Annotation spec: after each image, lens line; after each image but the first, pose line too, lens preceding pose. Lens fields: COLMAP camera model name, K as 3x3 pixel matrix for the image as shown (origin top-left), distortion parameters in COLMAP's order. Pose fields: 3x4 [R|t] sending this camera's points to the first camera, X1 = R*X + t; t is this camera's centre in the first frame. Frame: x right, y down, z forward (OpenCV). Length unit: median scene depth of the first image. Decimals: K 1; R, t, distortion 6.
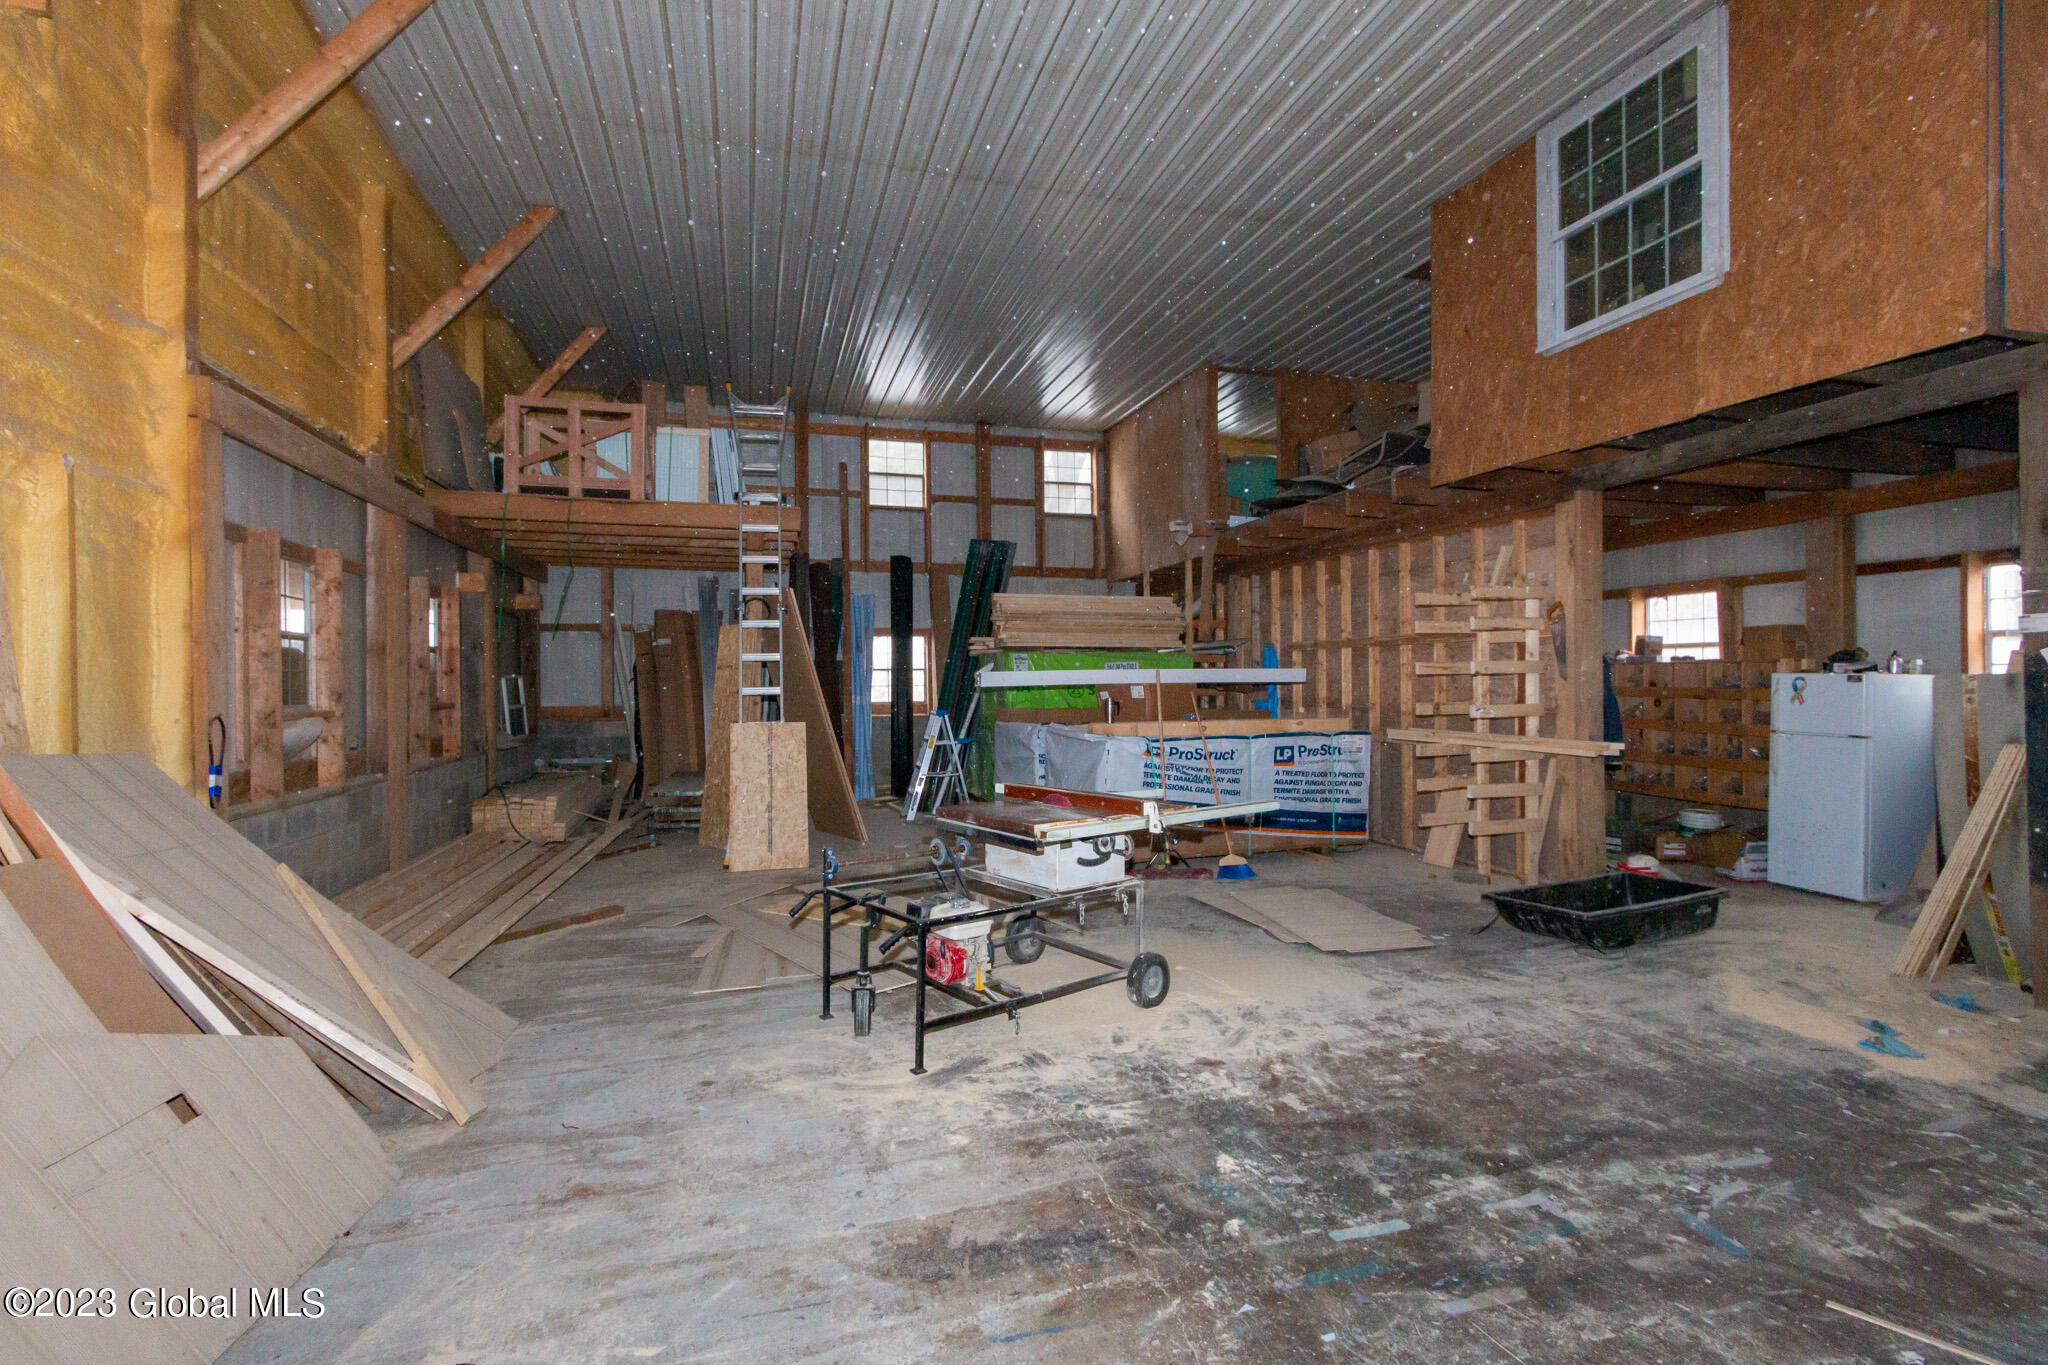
lens RADIAL K [[932.9, 0, 1011.5], [0, 932.9, 674.6], [0, 0, 1]] dist [0.013105, -0.004334]
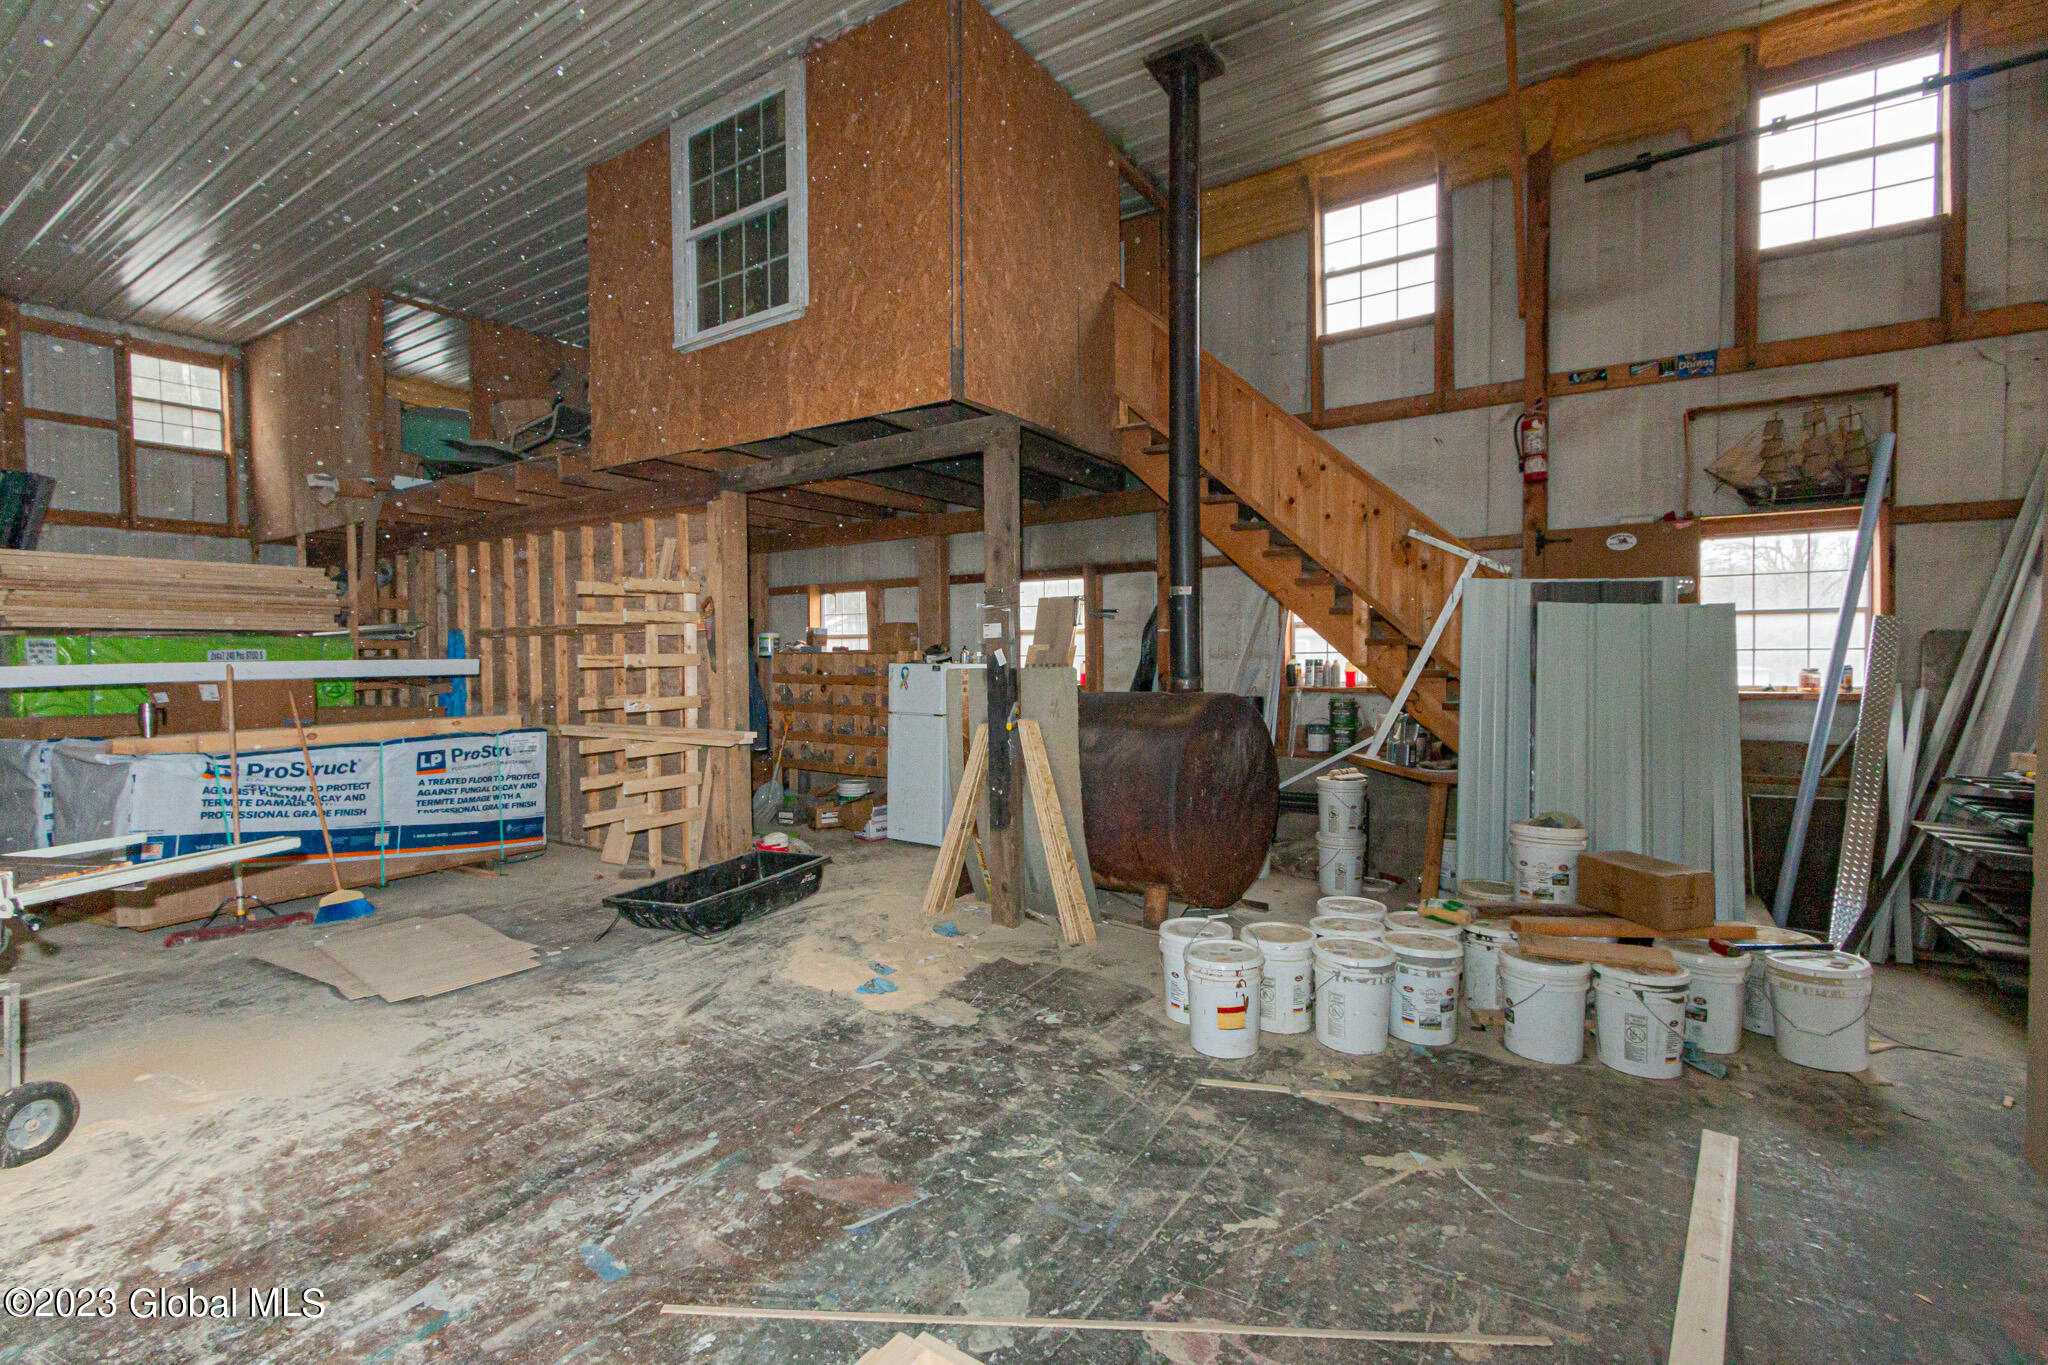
lens RADIAL K [[932.9, 0, 1012.8], [0, 932.9, 677.7], [0, 0, 1]] dist [0.013105, -0.004334]
pose [[0.762879, -0.019114, 0.646259, 0.160810], [0.002416, 0.999640, 0.026715, -0.014212], [-0.646537, -0.018819, 0.762651, -0.003882]]
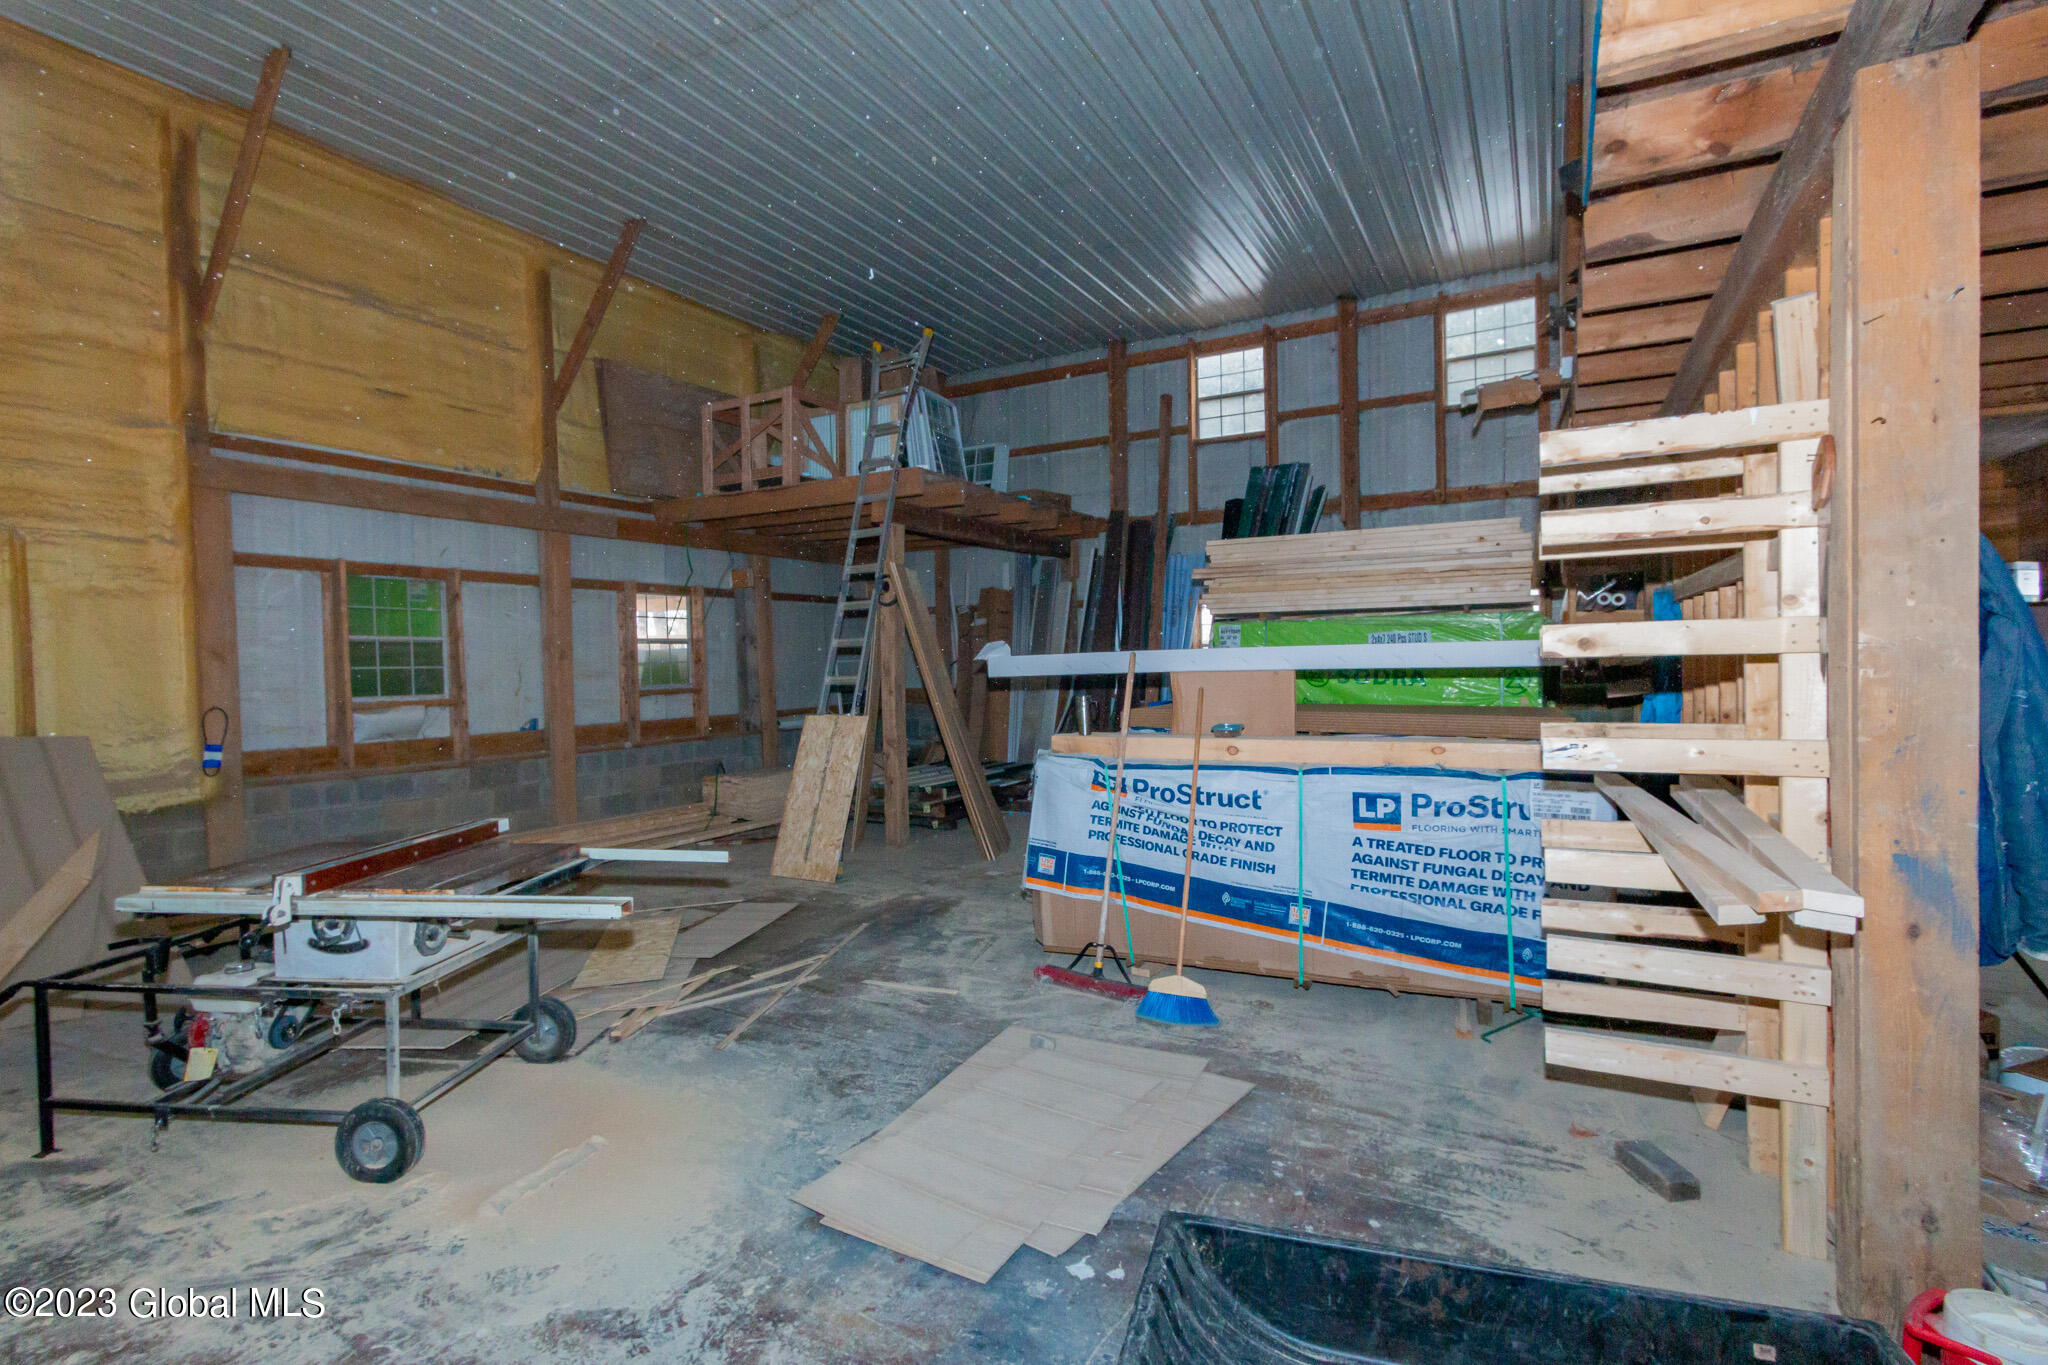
lens RADIAL K [[971.4, 0, 966.2], [0, 971.4, 684.6], [0, 0, 1]] dist [0.002159, 0.000067]
pose [[0.707667, 0.009640, -0.706481, 0.573911], [0.019672, 0.999250, 0.033340, -0.007737], [0.706272, -0.037491, 0.706947, 0.505171]]
